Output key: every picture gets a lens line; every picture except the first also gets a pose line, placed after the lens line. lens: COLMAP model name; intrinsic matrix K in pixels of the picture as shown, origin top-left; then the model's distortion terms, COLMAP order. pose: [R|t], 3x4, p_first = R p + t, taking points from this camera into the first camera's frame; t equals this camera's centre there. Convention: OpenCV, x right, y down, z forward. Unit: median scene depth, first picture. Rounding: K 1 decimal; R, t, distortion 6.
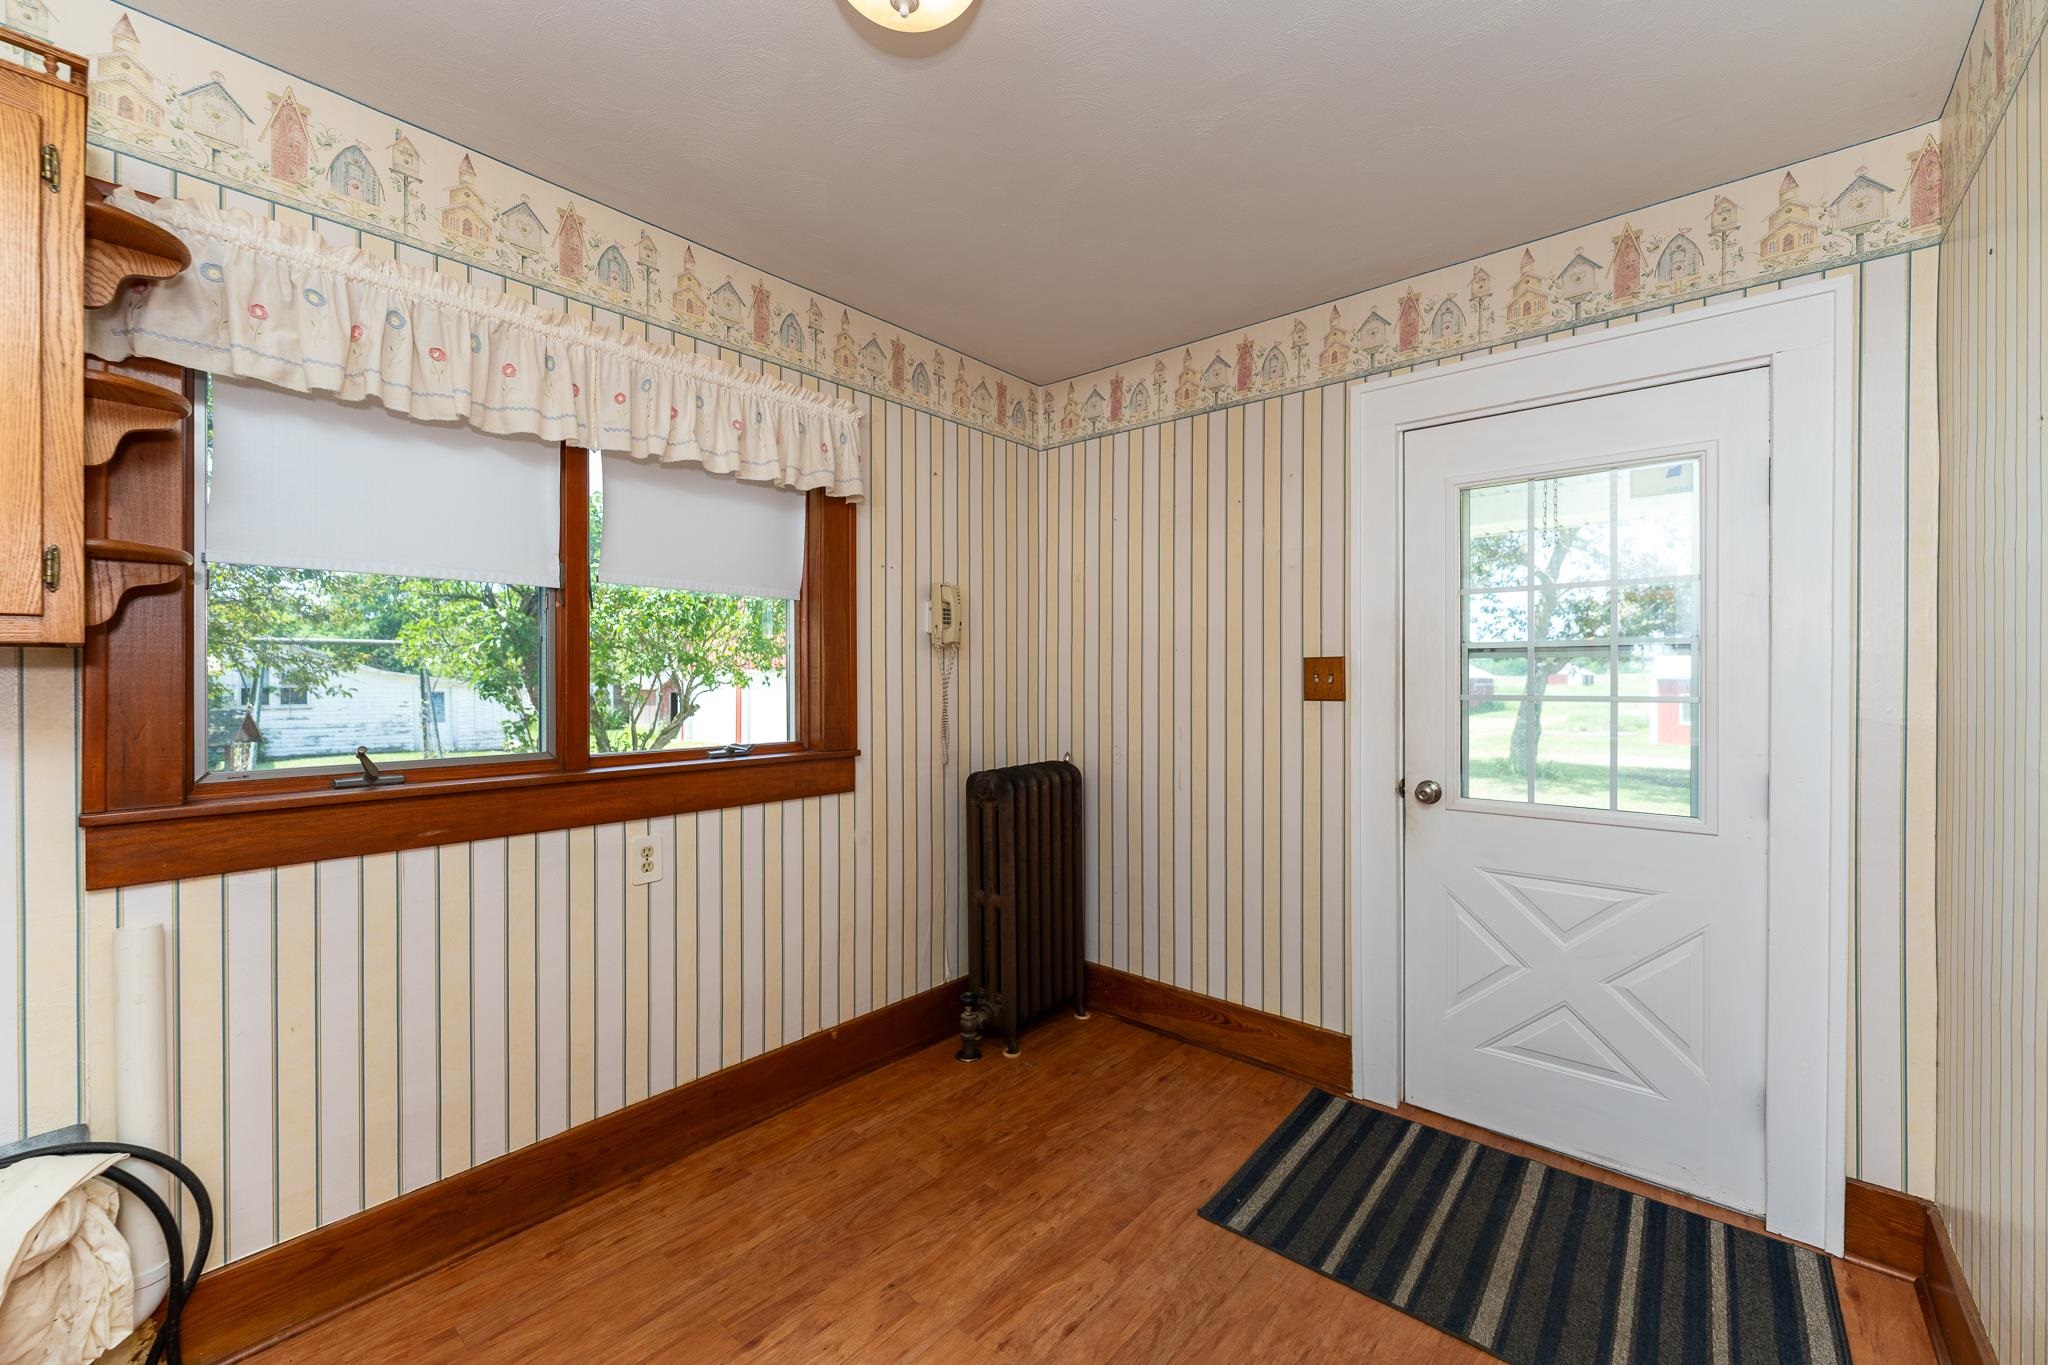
lens RADIAL K [[811.5, 0, 1023.5], [0, 811.5, 671.8], [0, 0, 1]] dist [0.013259, -0.000112]
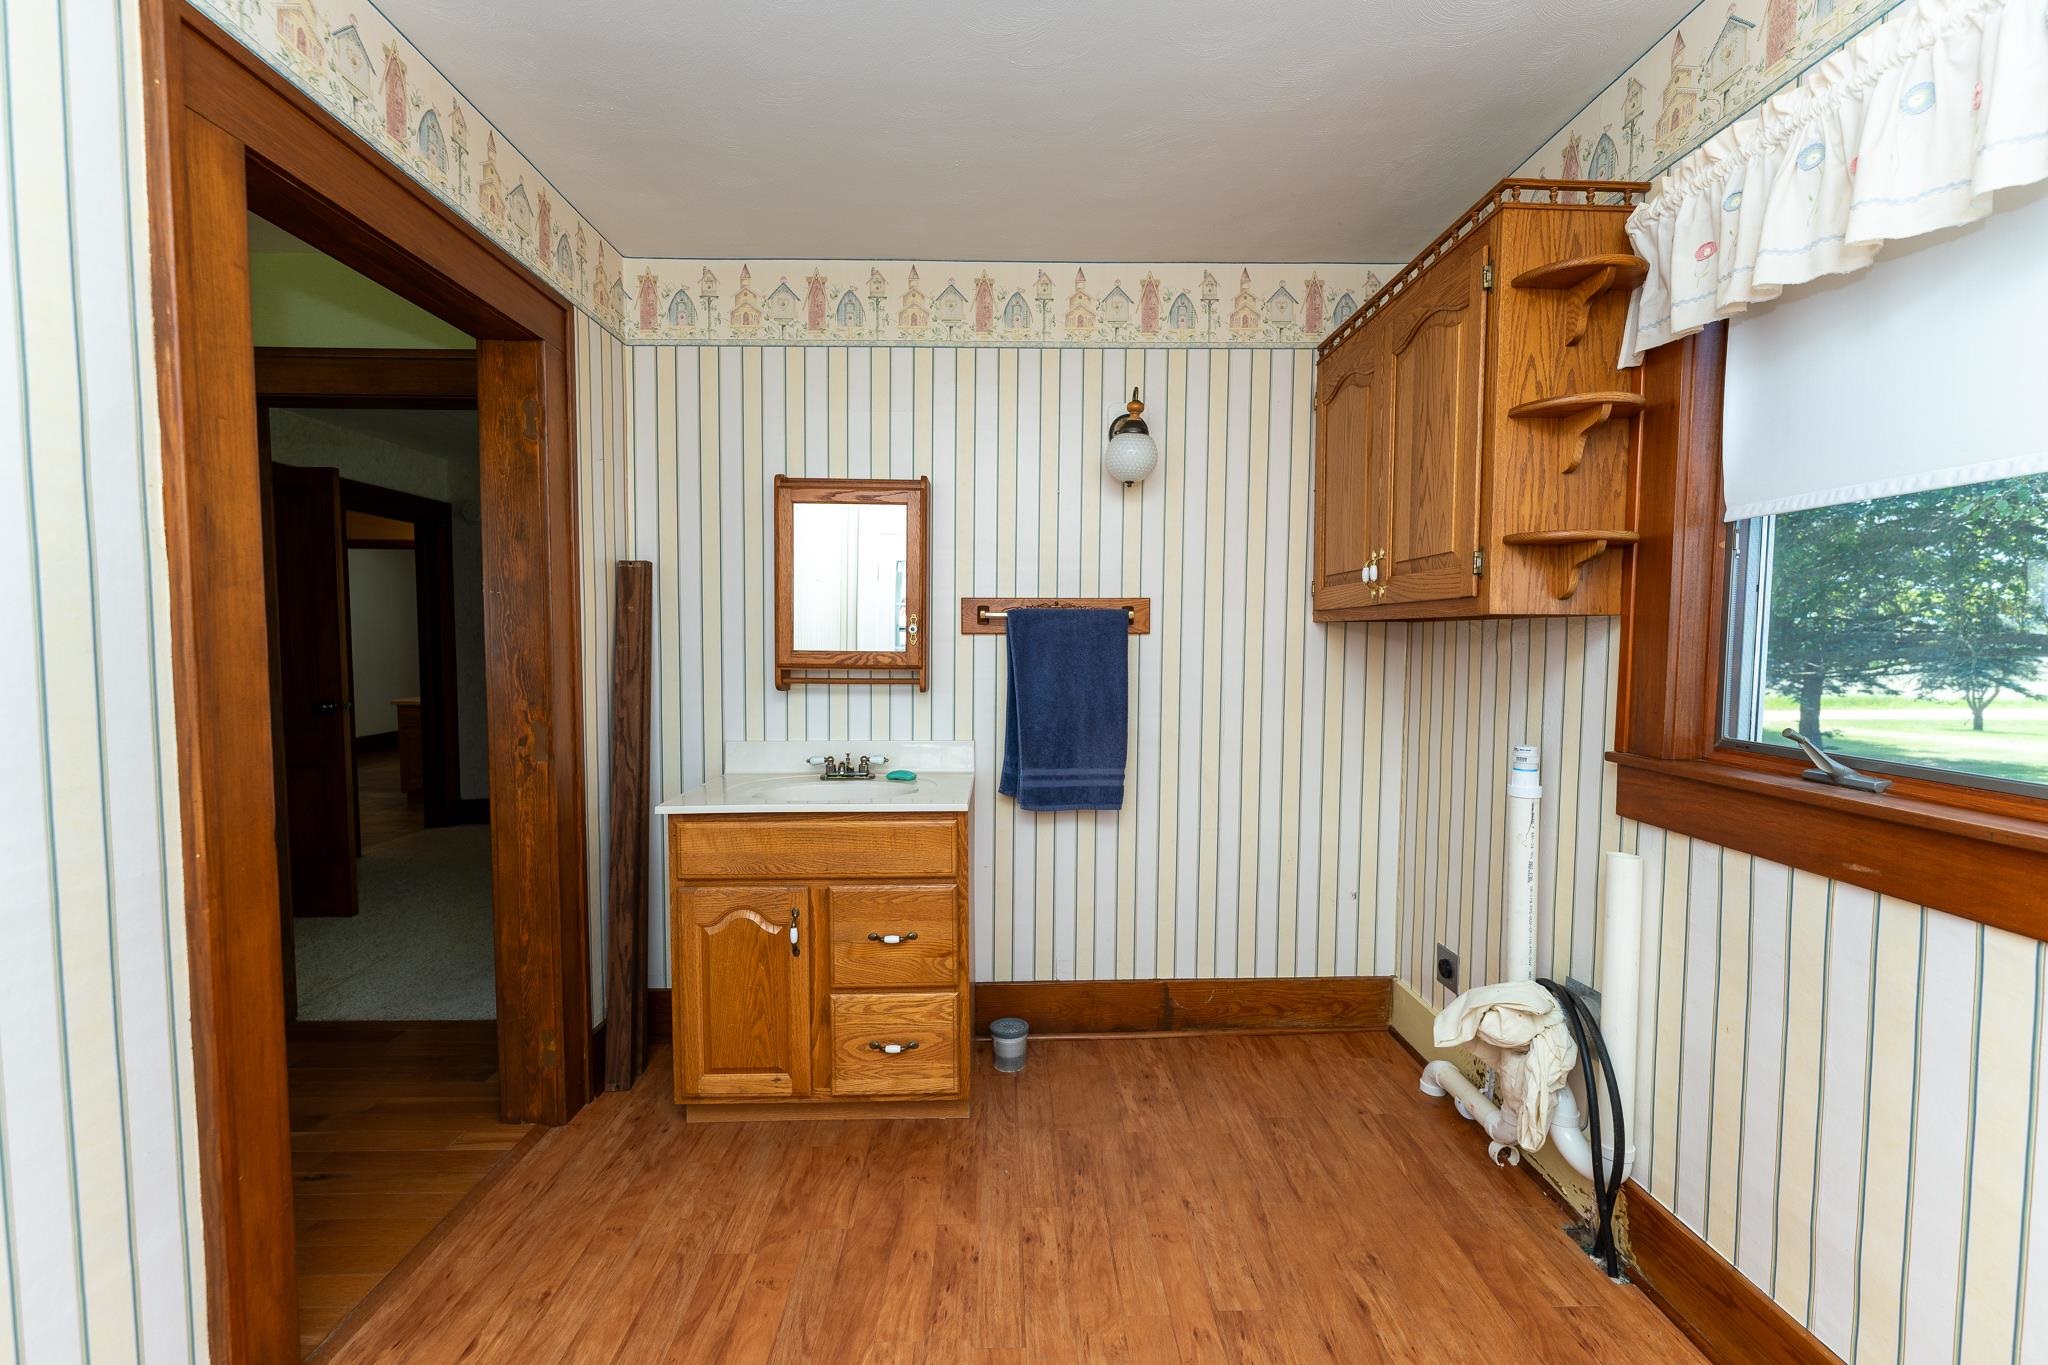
lens RADIAL K [[811.5, 0, 1017.7], [0, 811.5, 694.4], [0, 0, 1]] dist [0.013259, -0.000112]
pose [[0.753743, -0.042146, 0.655817, -0.305160], [-0.000714, 0.997888, 0.064949, 0.002880], [-0.657169, -0.049423, 0.752121, 0.248896]]
